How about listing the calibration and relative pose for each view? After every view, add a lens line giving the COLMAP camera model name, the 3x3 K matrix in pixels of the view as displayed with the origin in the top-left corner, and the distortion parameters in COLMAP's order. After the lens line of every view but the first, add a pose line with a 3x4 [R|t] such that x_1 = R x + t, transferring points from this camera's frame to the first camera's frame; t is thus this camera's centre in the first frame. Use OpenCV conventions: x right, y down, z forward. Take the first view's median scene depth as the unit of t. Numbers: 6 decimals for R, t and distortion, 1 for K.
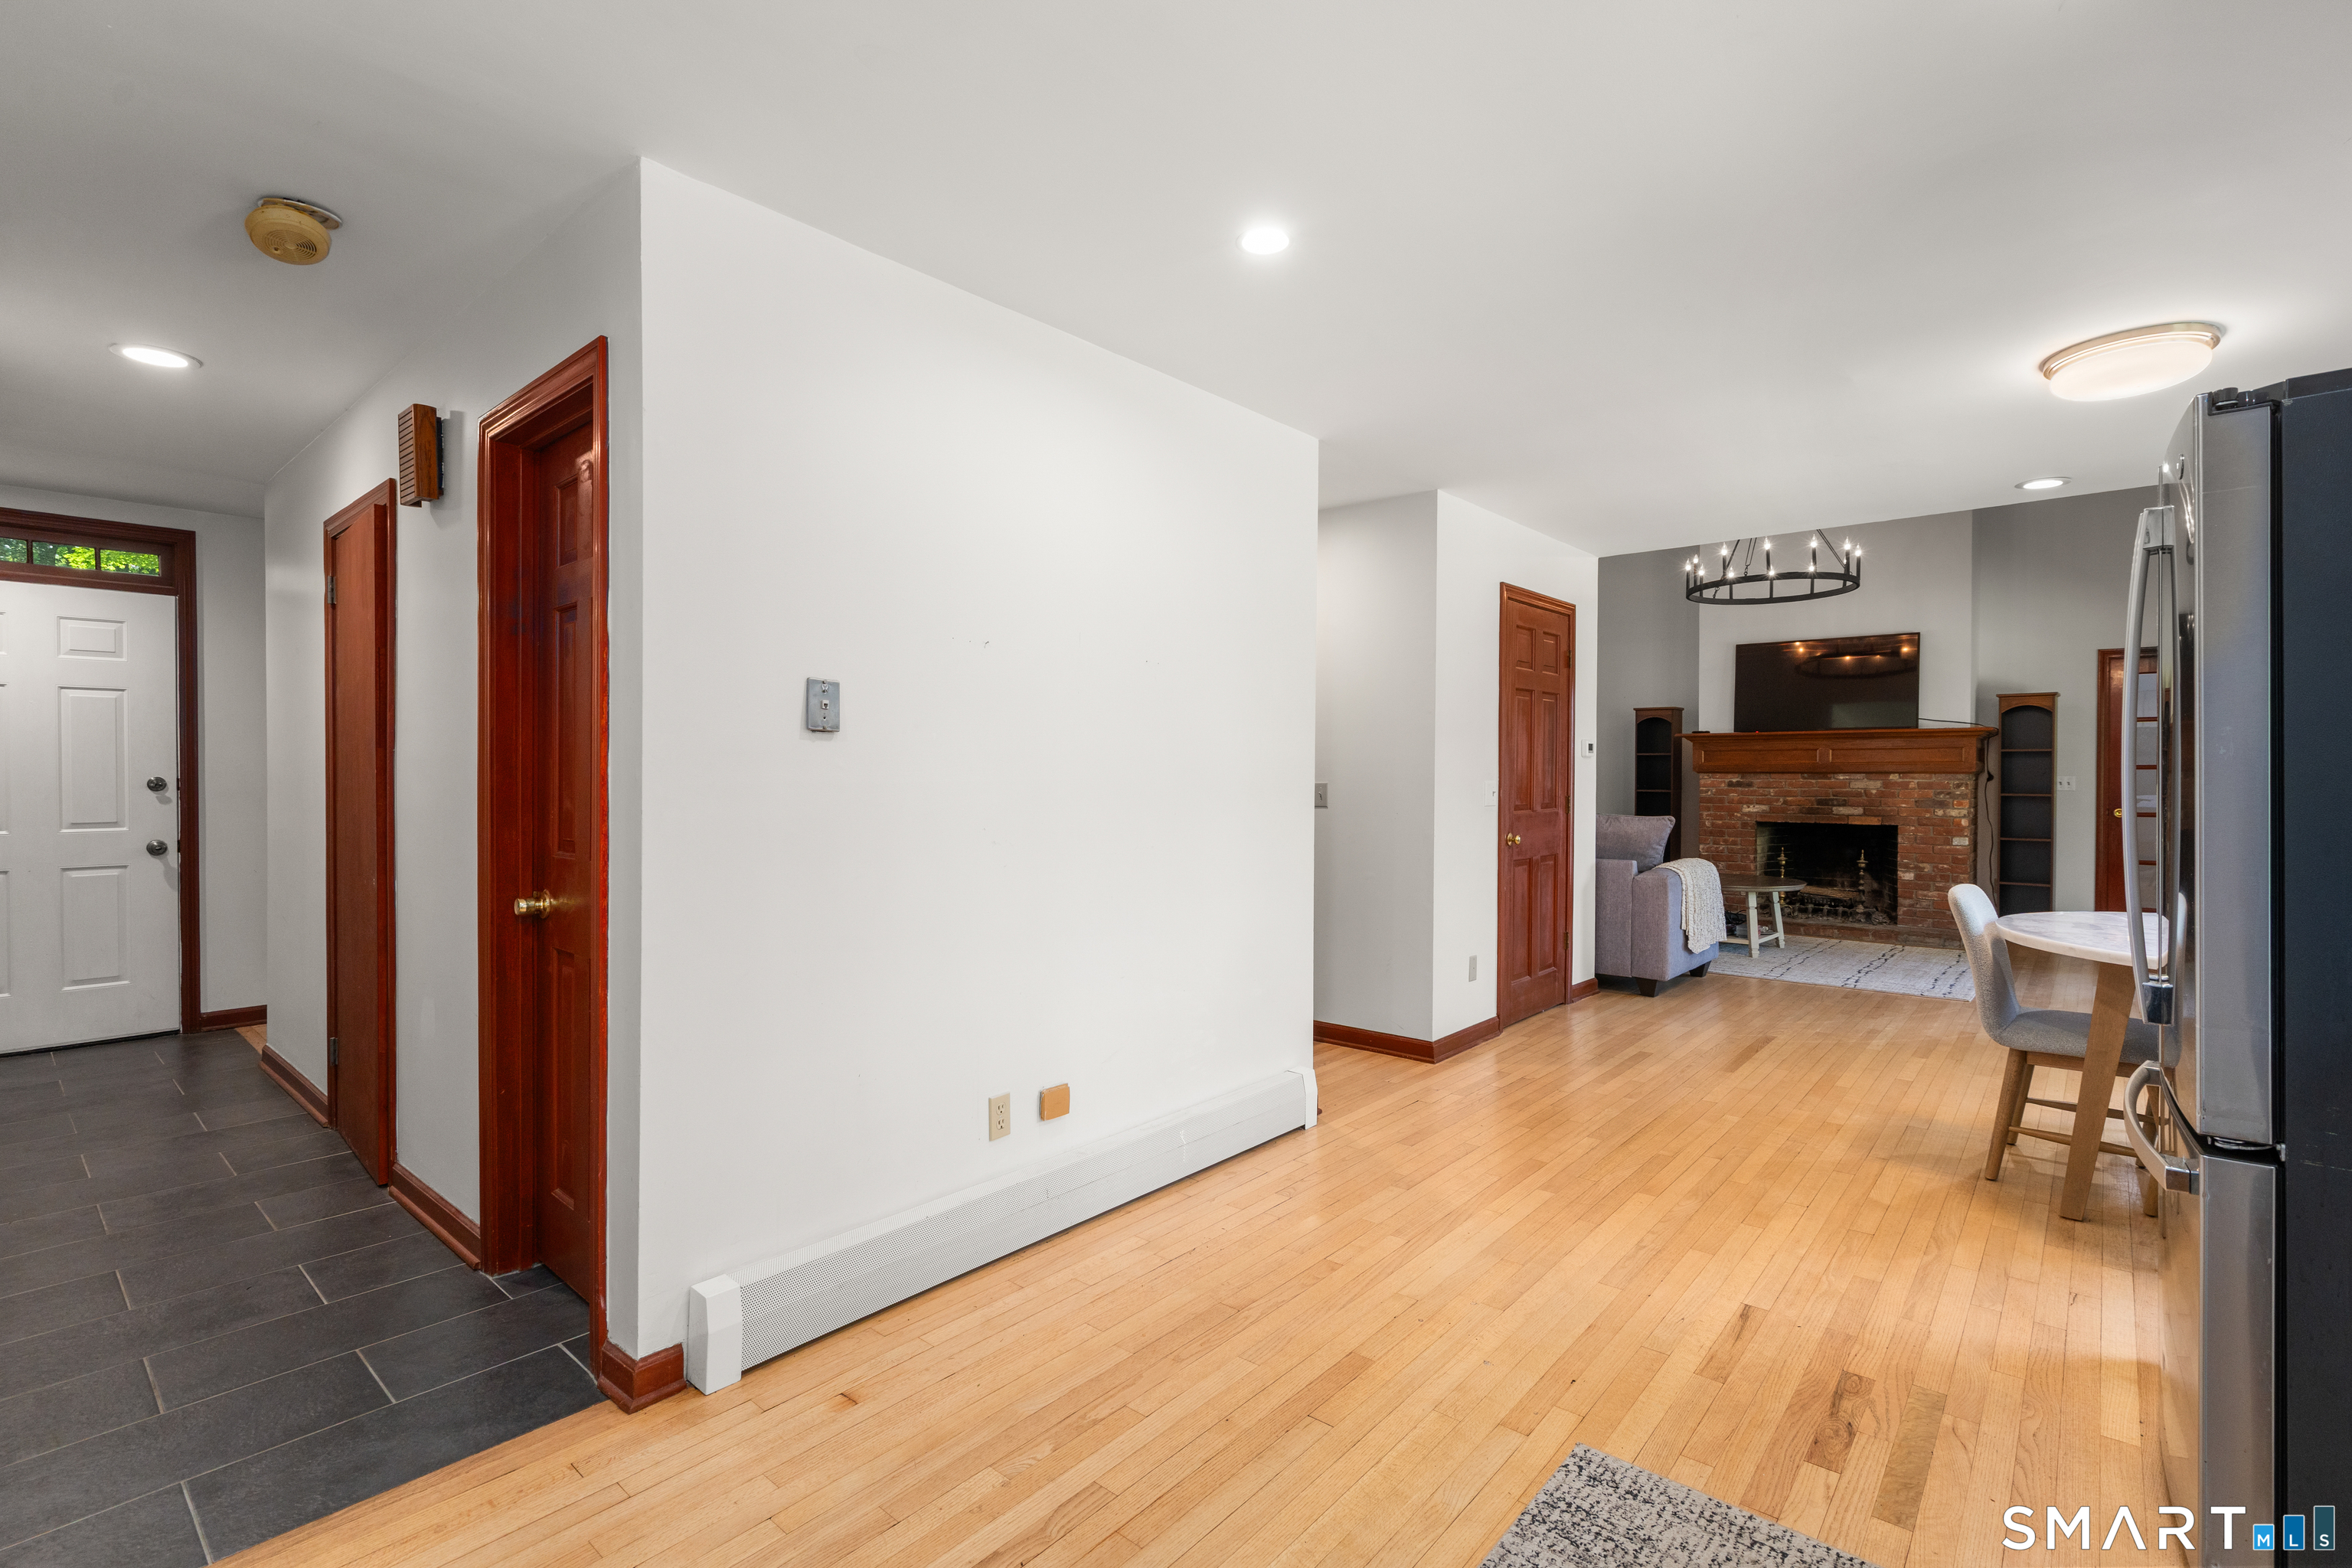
lens RADIAL K [[1075.0, 0, 1170.5], [0, 1075.0, 783.6], [0, 0, 1]] dist [0.000589, -0.000106]
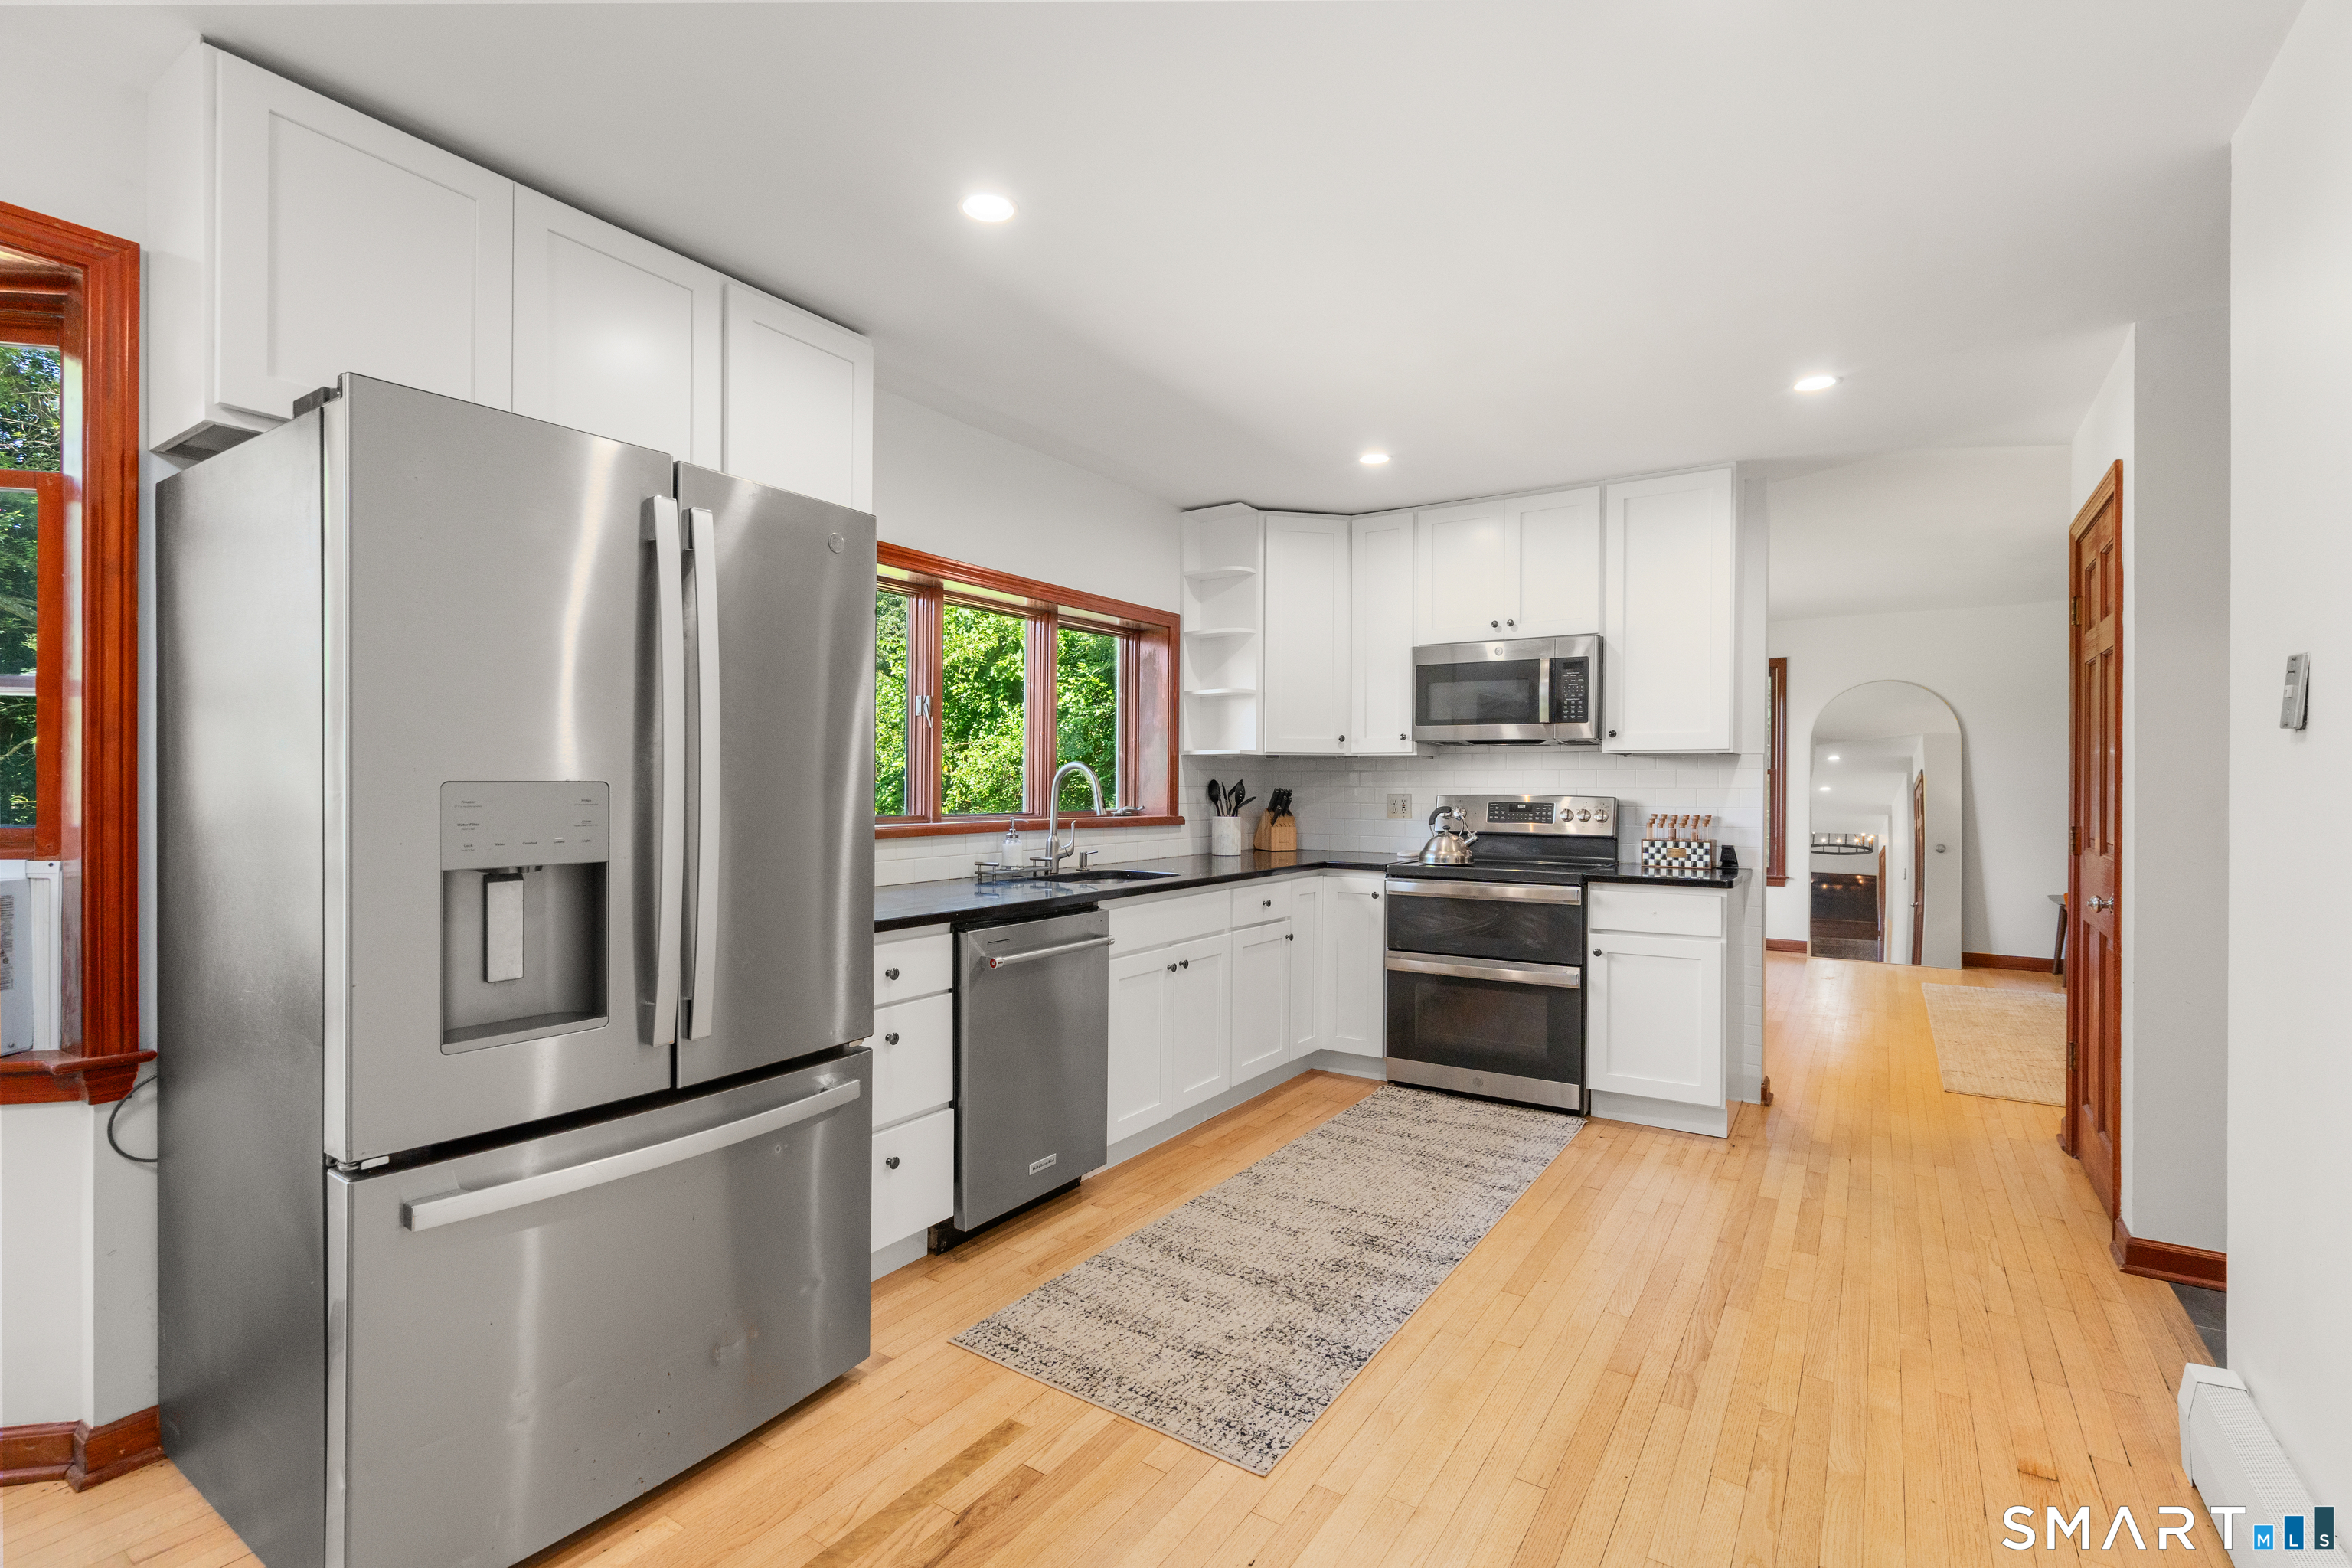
lens RADIAL K [[1069.7, 0, 1177.9], [0, 1069.7, 785.9], [0, 0, 1]] dist [0.001500, 0.000199]
pose [[-0.990558, -0.005424, -0.136987, 0.193839], [-0.007035, 0.999912, 0.011281, -0.005554], [0.136914, 0.012138, -0.990509, 0.633637]]
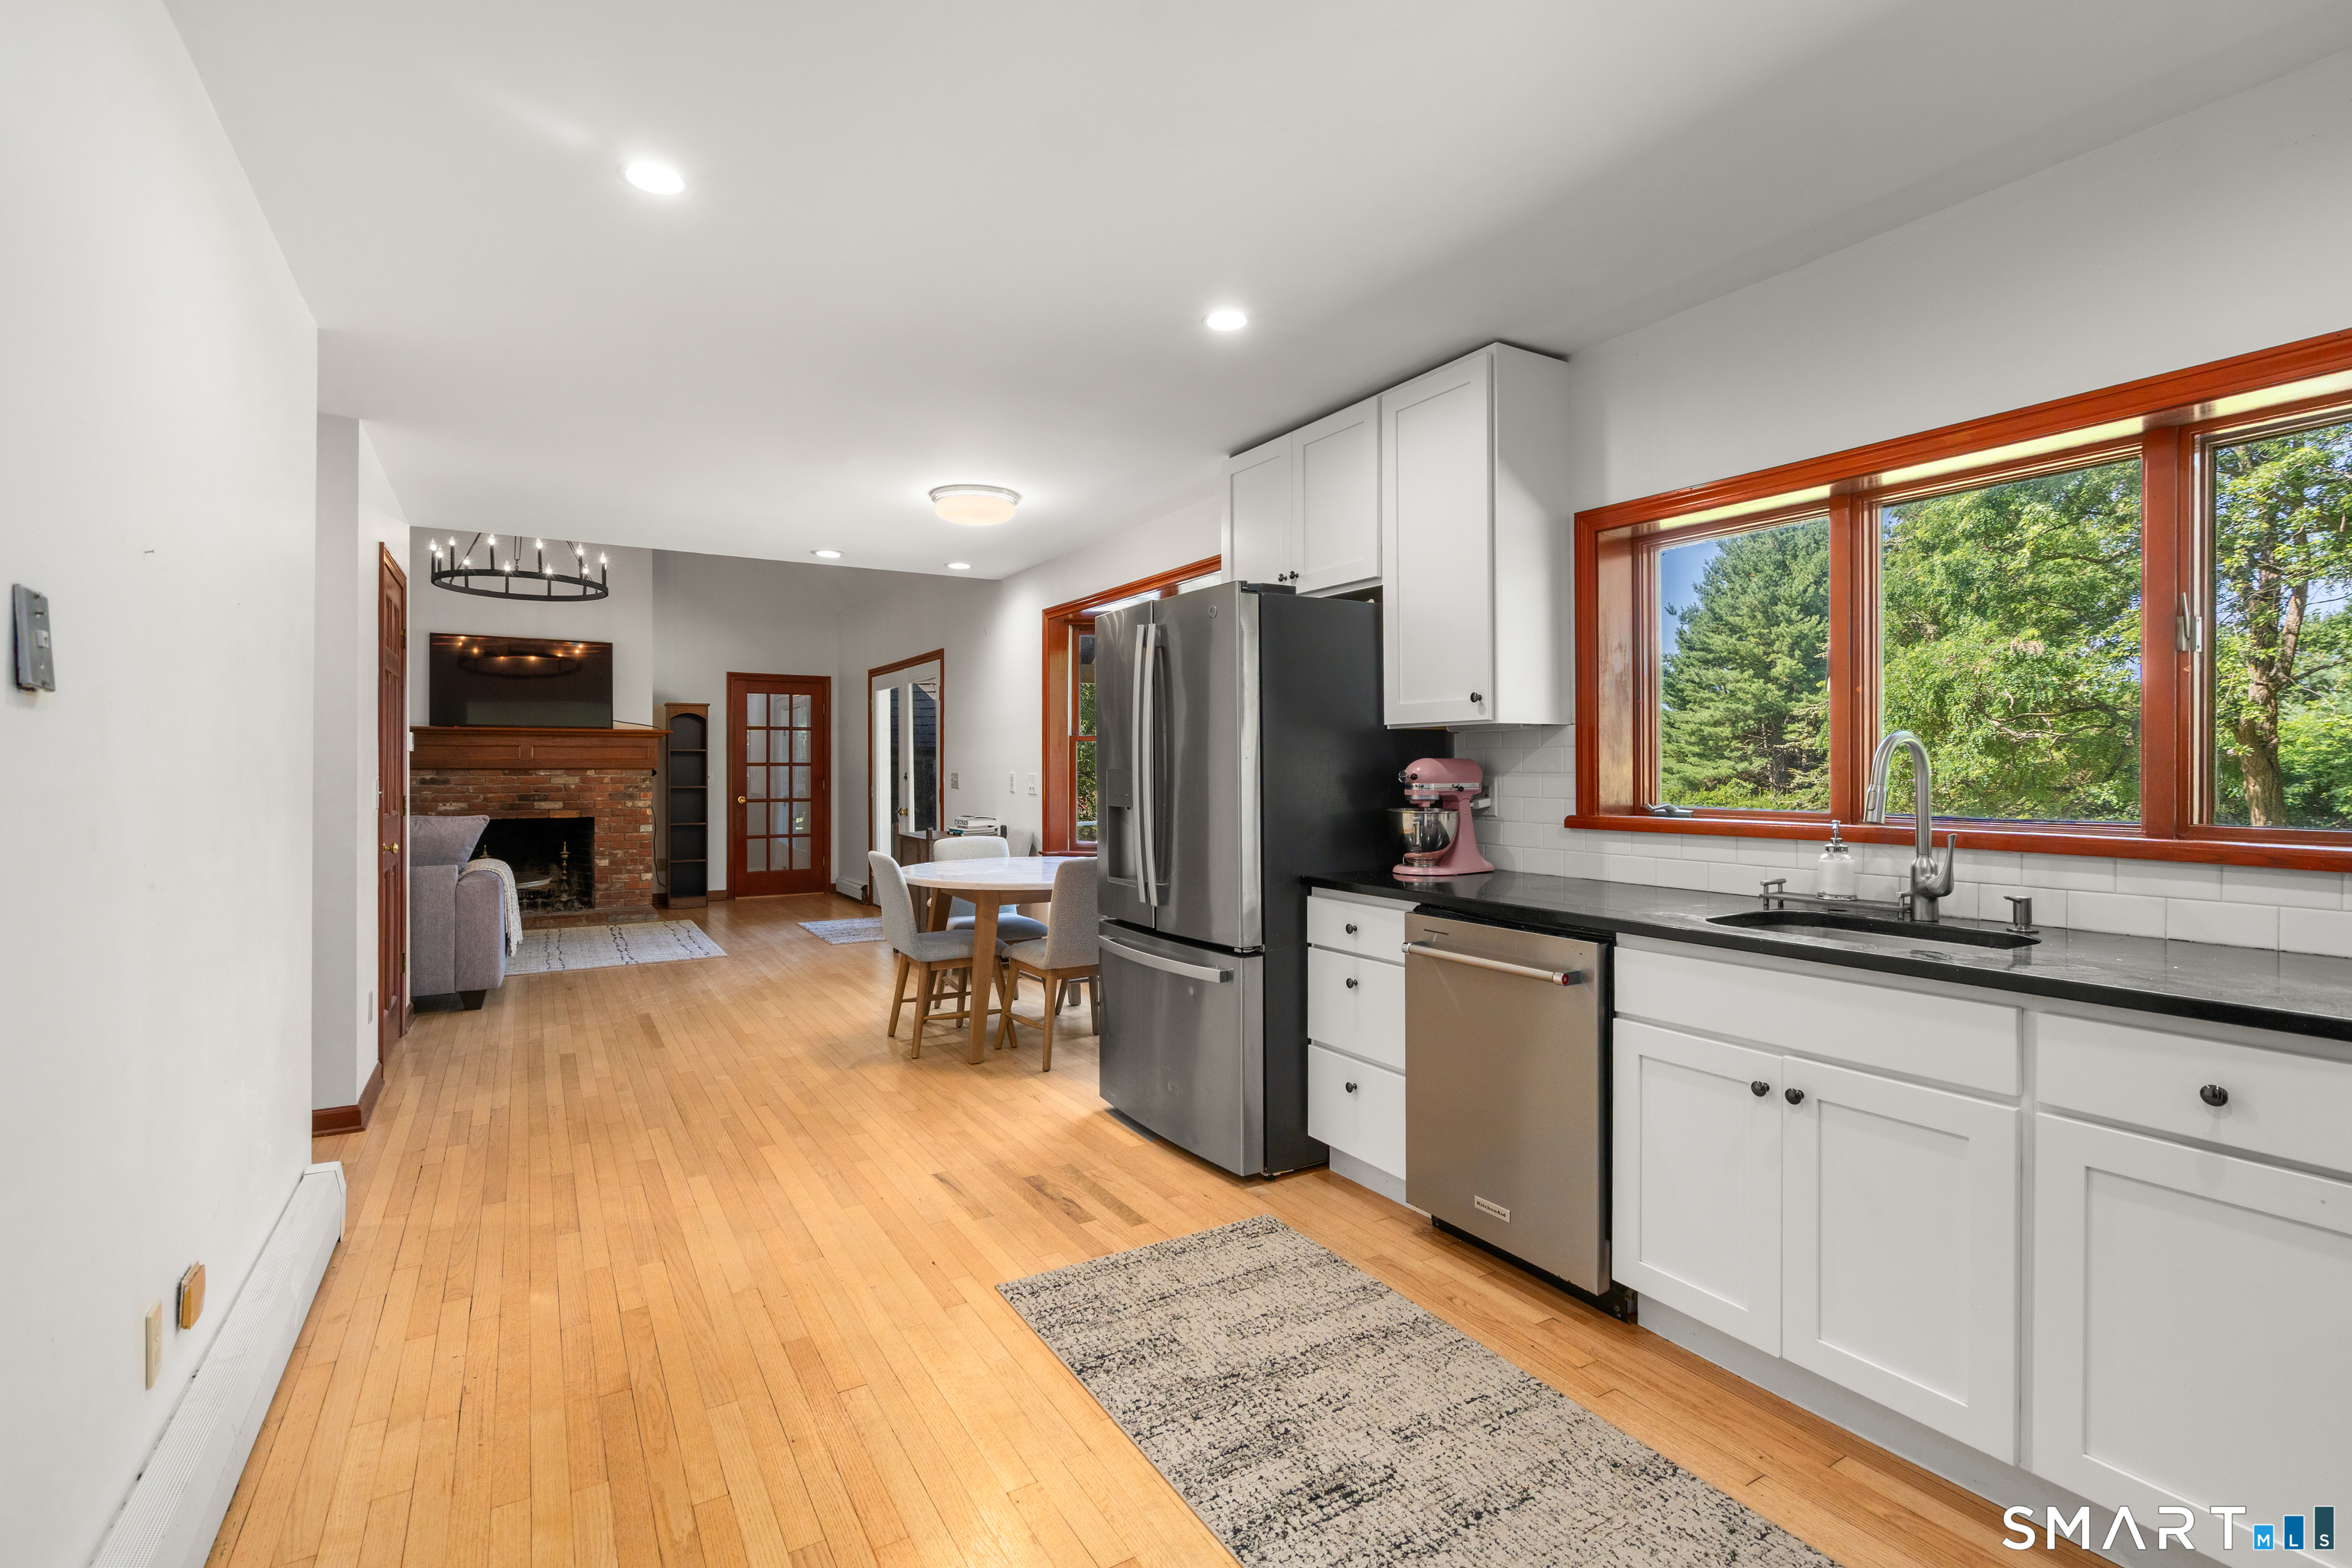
lens RADIAL K [[1087.1, 0, 1186.4], [0, 1087.1, 772.5], [0, 0, 1]] dist [-0.002102, 0.000175]
pose [[0.301100, -0.004759, 0.953581, -0.260223], [0.011618, 0.999932, 0.001322, -0.001257], [-0.953522, 0.010680, 0.301135, 0.124580]]
